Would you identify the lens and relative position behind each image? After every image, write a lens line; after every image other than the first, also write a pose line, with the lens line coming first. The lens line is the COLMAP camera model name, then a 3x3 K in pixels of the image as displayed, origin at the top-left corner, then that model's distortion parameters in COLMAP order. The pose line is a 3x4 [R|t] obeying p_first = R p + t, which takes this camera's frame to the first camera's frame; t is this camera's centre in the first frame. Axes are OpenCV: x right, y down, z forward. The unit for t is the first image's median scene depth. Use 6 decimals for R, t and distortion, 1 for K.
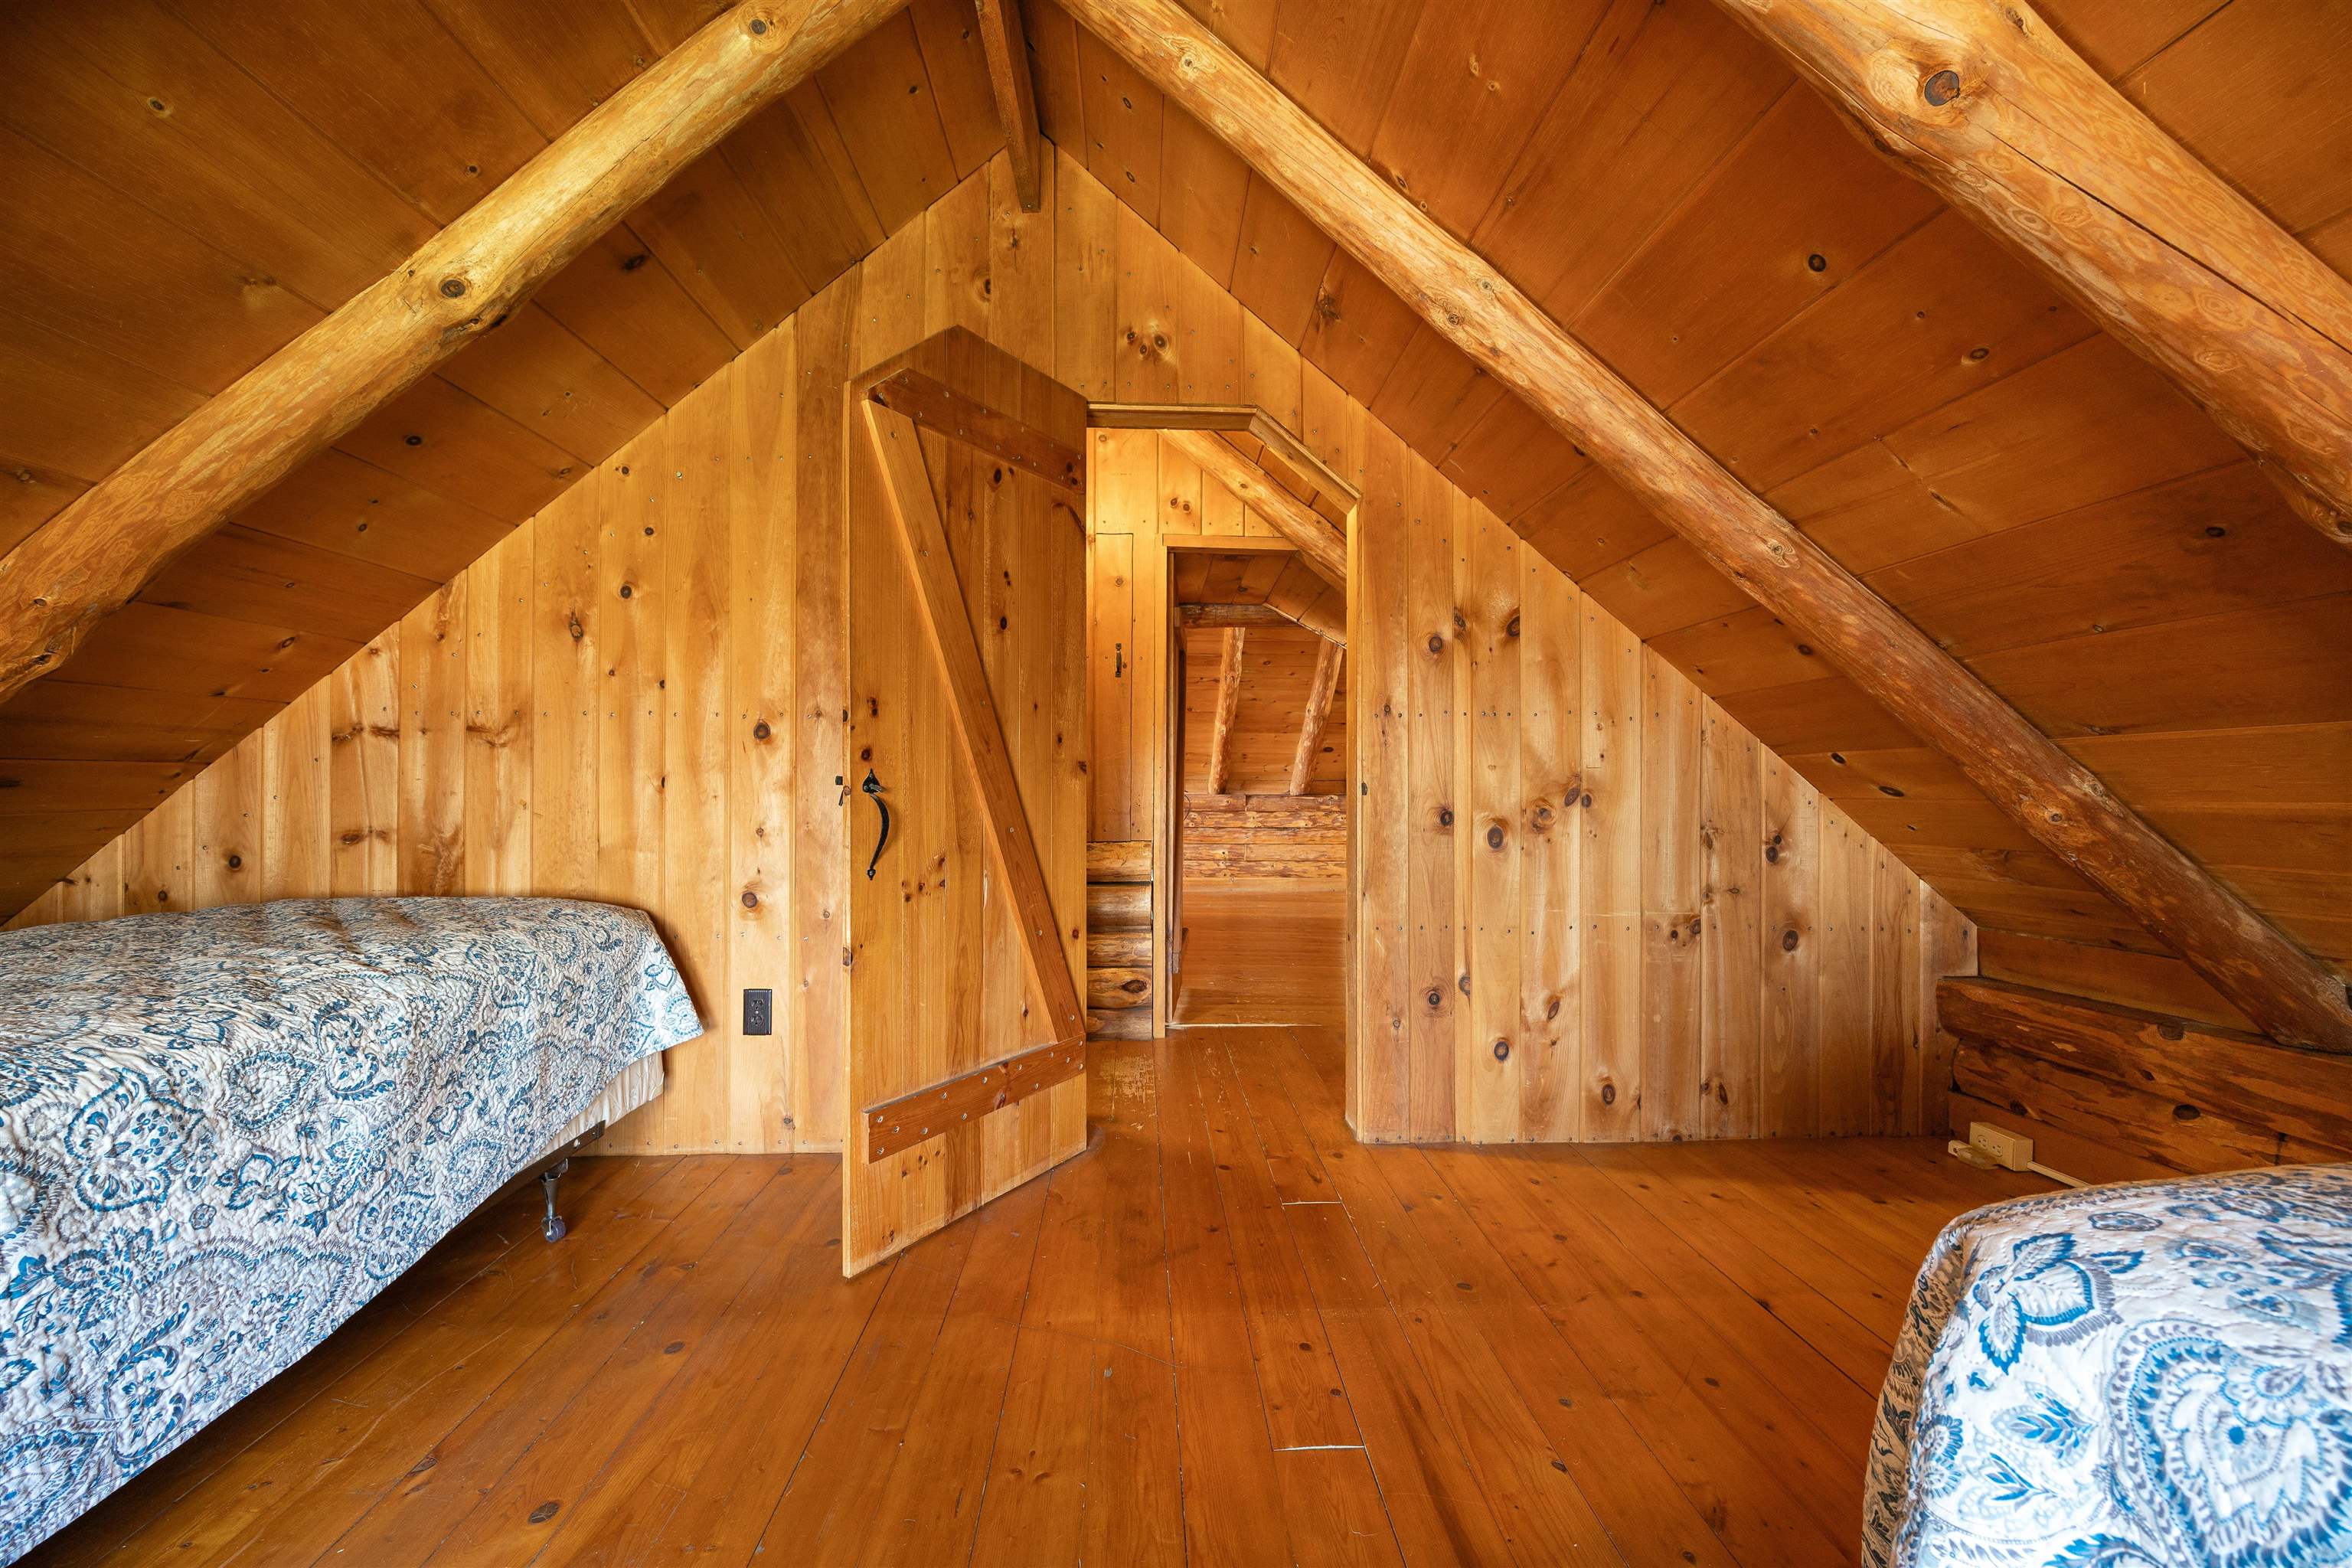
lens RADIAL K [[925.2, 0, 1206.7], [0, 925.2, 778.9], [0, 0, 1]] dist [-0.002724, -0.000061]
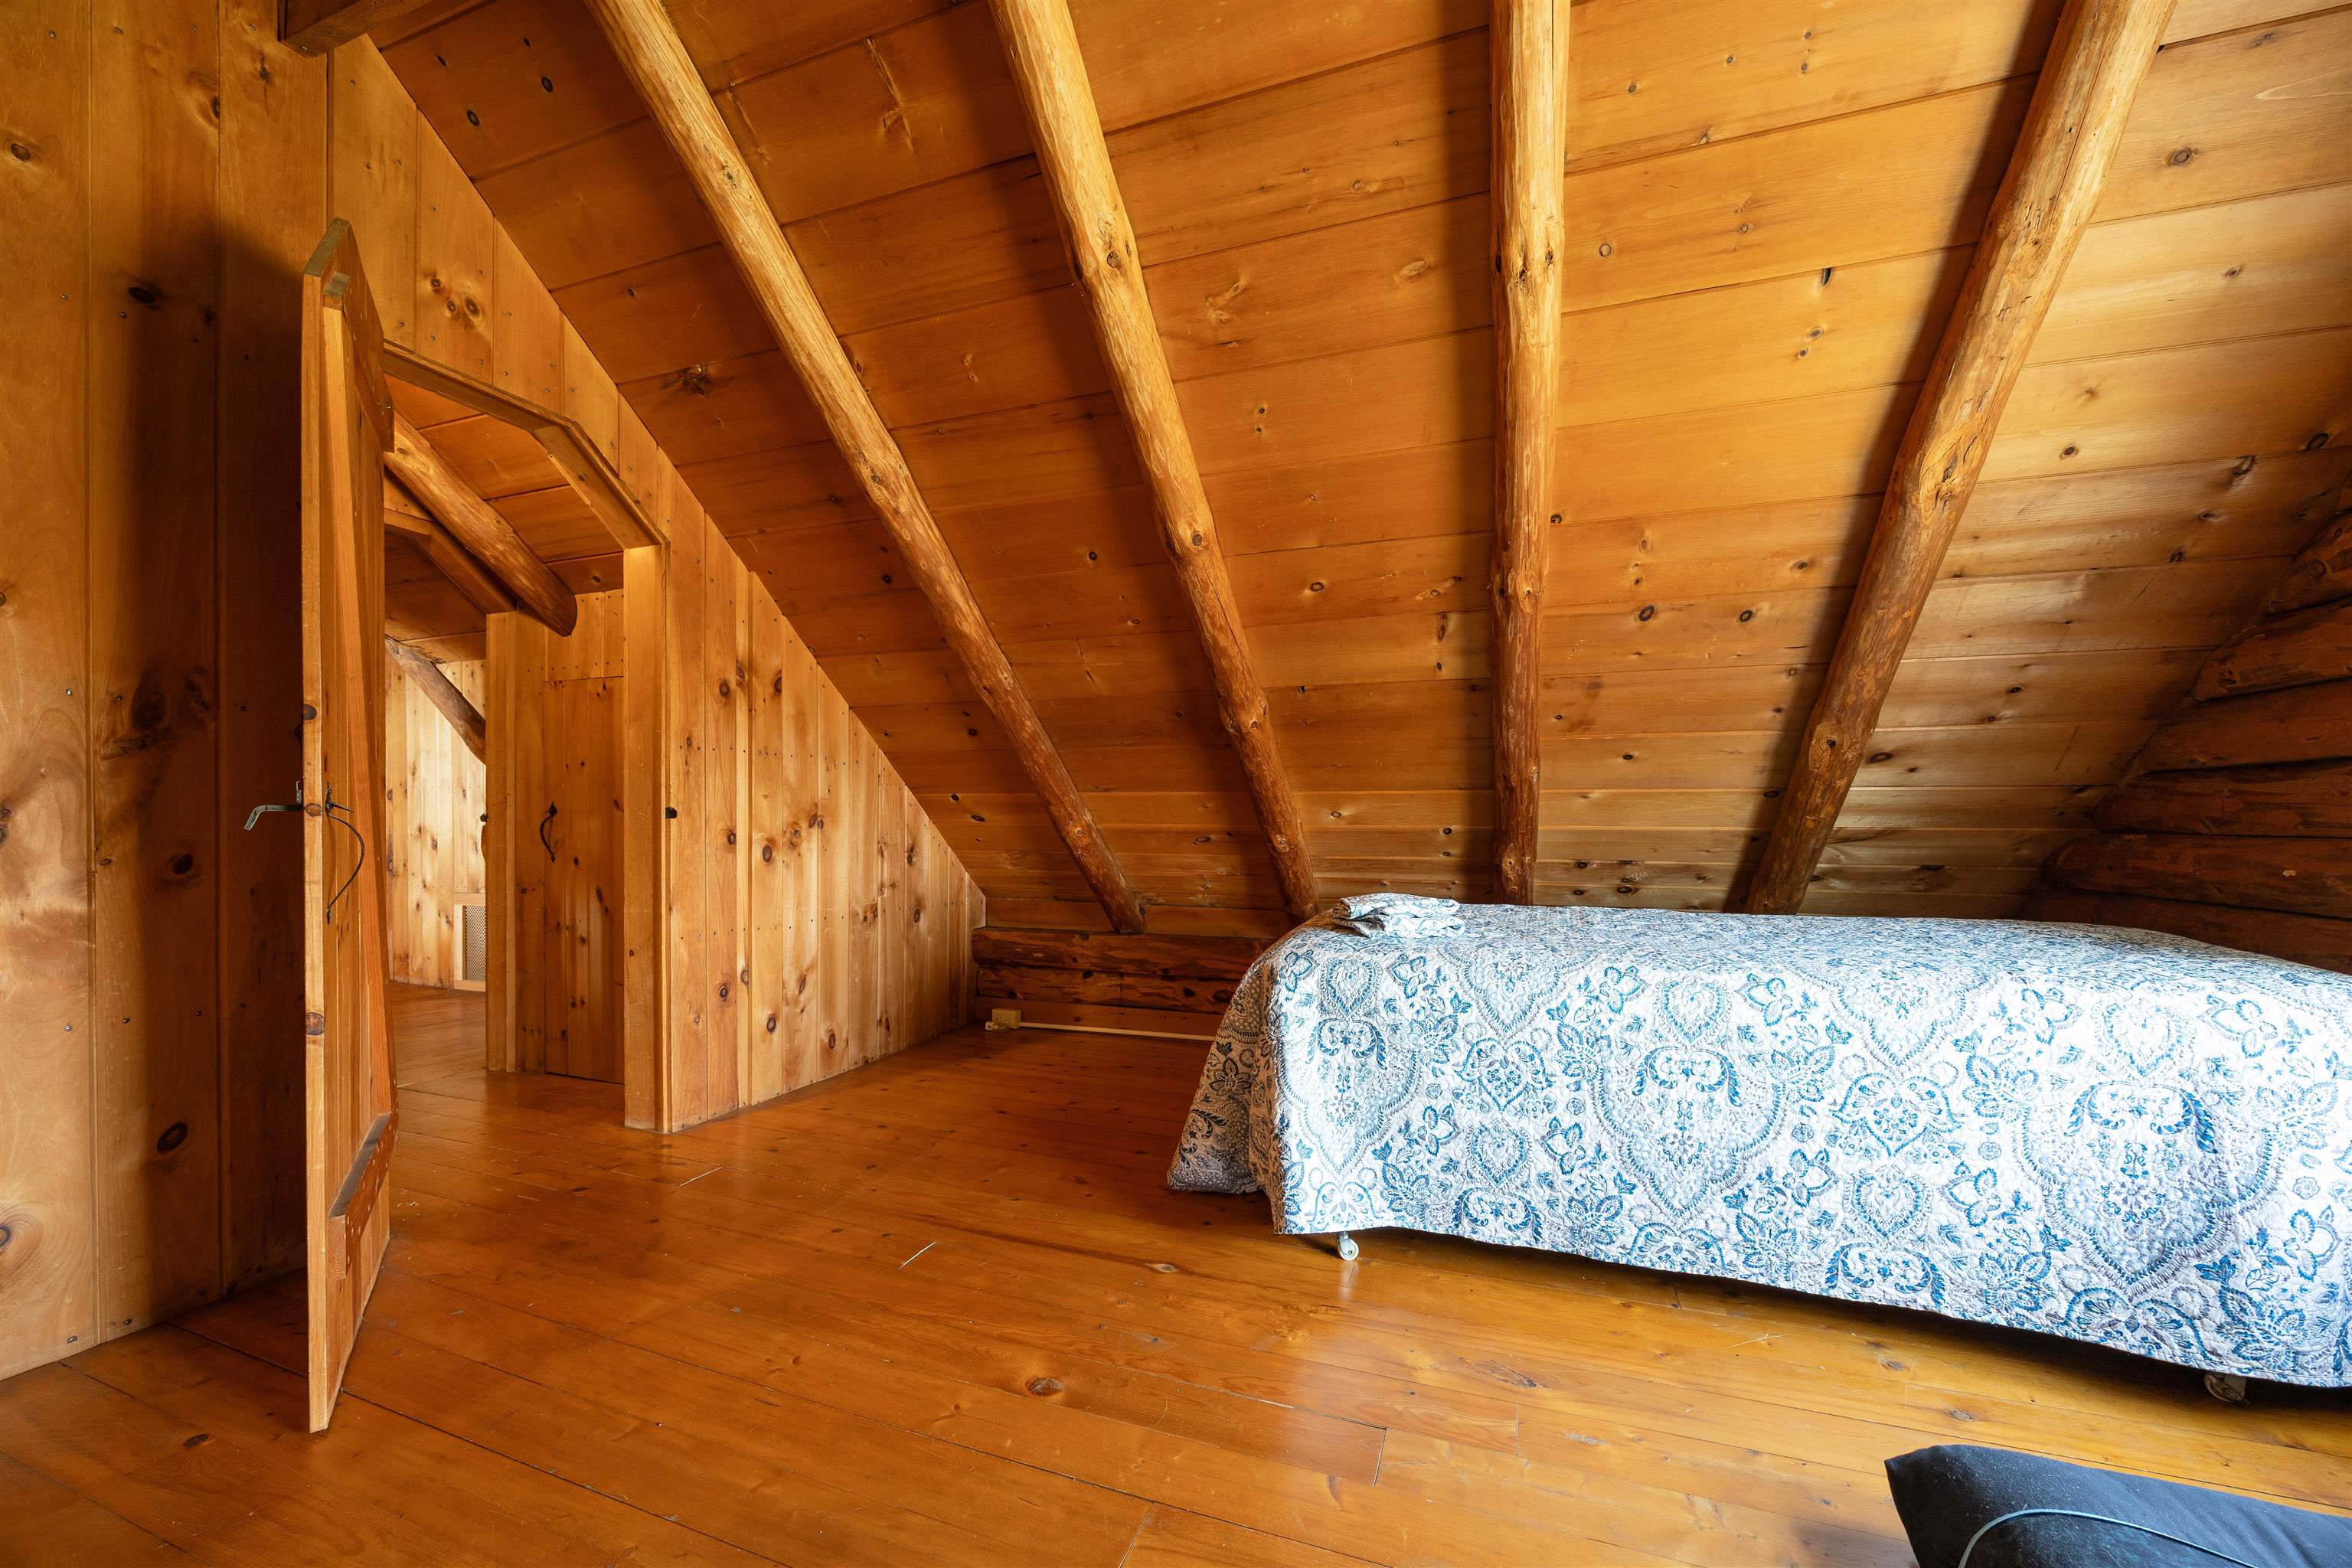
lens RADIAL K [[891.7, 0, 1173.4], [0, 891.7, 816.5], [0, 0, 1]] dist [-0.000041, -0.000038]
pose [[0.394594, 0.008363, 0.918818, -0.566105], [-0.020439, 0.999791, -0.000323, 0.003086], [-0.918628, -0.018652, 0.394682, 0.033123]]
